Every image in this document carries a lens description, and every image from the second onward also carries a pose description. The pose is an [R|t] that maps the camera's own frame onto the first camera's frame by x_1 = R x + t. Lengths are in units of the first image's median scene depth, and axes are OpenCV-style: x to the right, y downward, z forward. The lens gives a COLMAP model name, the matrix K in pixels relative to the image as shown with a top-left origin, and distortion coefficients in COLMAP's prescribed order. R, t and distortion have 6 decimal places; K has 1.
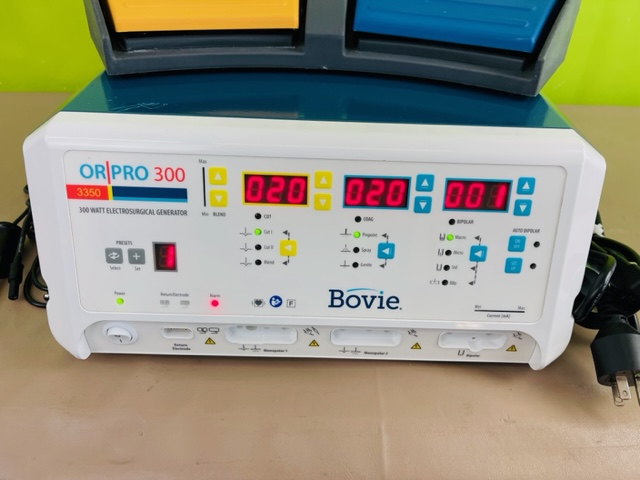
lens RADIAL K [[493.4, 0, 326.7], [0, 493.4, 239.7], [0, 0, 1]] dist [0.051779, -0.091128]
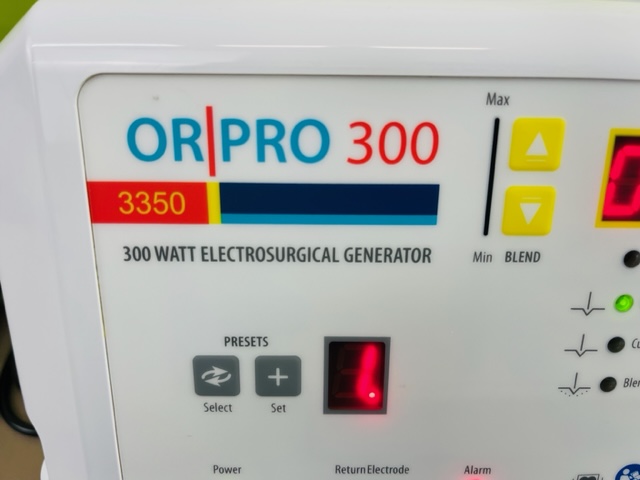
lens RADIAL K [[493.4, 0, 325.7], [0, 493.4, 242.0], [0, 0, 1]] dist [0.051779, -0.091128]
pose [[0.999712, -0.023849, -0.002491, -0.345481], [0.023777, 0.999386, -0.025752, -0.054565], [0.003104, 0.025686, 0.999665, 0.635804]]
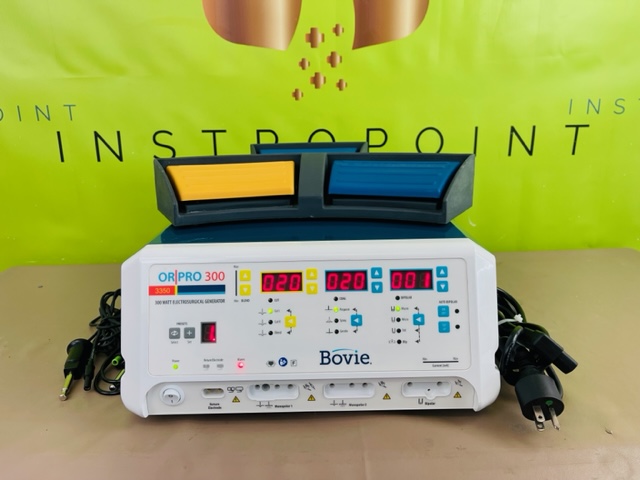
lens RADIAL K [[493.4, 0, 319.3], [0, 493.4, 239.2], [0, 0, 1]] dist [0.051779, -0.091128]
pose [[0.998445, -0.054673, -0.010918, 0.038155], [0.046820, 0.928566, -0.368203, 0.339065], [0.030269, 0.367119, 0.929681, -0.477709]]
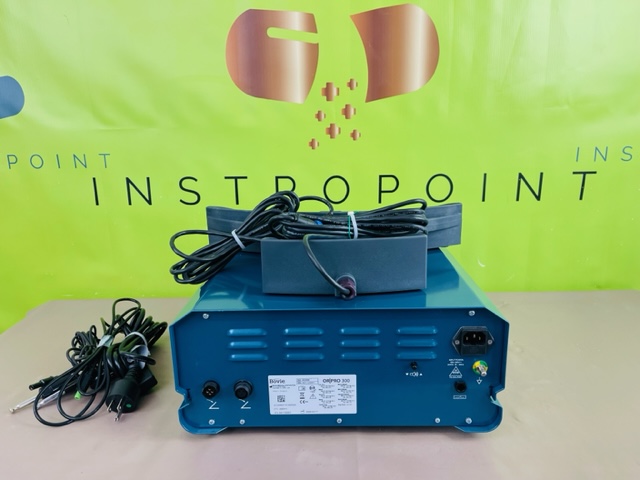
lens RADIAL K [[493.4, 0, 319.1], [0, 493.4, 243.7], [0, 0, 1]] dist [0.051779, -0.091128]
pose [[0.997030, -0.046021, -0.061758, 0.121094], [0.019398, 0.926048, -0.376906, 0.216322], [0.074537, 0.374588, 0.924190, -0.709197]]
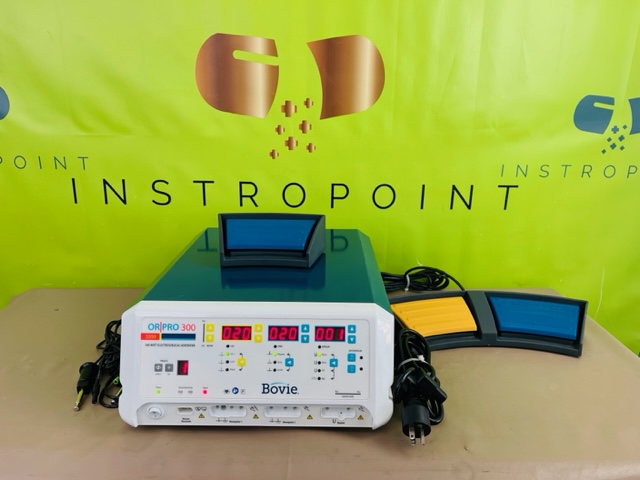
lens RADIAL K [[493.4, 0, 323.8], [0, 493.4, 243.0], [0, 0, 1]] dist [0.051779, -0.091128]
pose [[0.999658, -0.023469, -0.011511, 0.301415], [0.017924, 0.935951, -0.351674, 0.287767], [0.019027, 0.351348, 0.936052, -1.119870]]
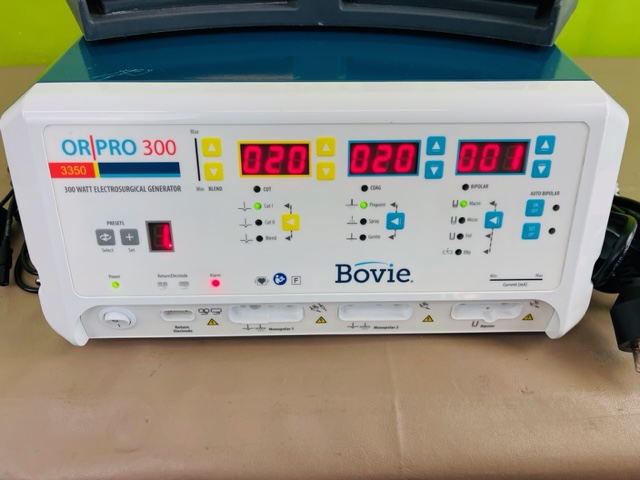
lens RADIAL K [[493.4, 0, 321.8], [0, 493.4, 241.2], [0, 0, 1]] dist [0.051779, -0.091128]
pose [[0.999250, -0.038714, -0.000544, -0.020195], [0.038662, 0.996936, 0.068005, -0.008309], [-0.002091, -0.067975, 0.997685, 0.063178]]
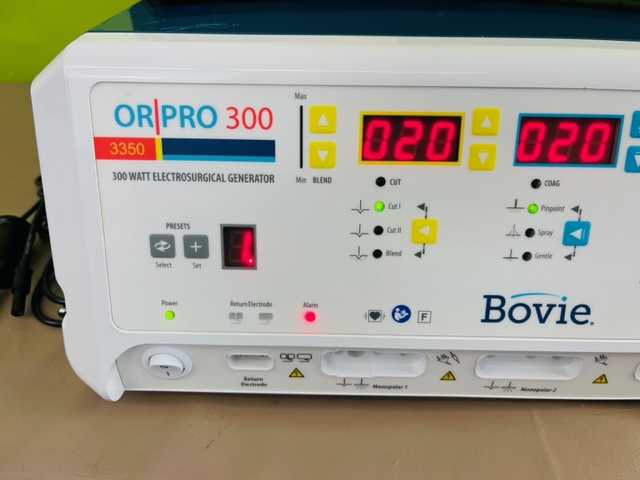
lens RADIAL K [[493.4, 0, 324.3], [0, 493.4, 237.7], [0, 0, 1]] dist [0.051779, -0.091128]
pose [[0.999488, -0.013271, -0.029111, -0.191676], [0.011977, 0.998951, -0.044201, 0.053206], [0.029667, 0.043830, 0.998598, 0.340547]]
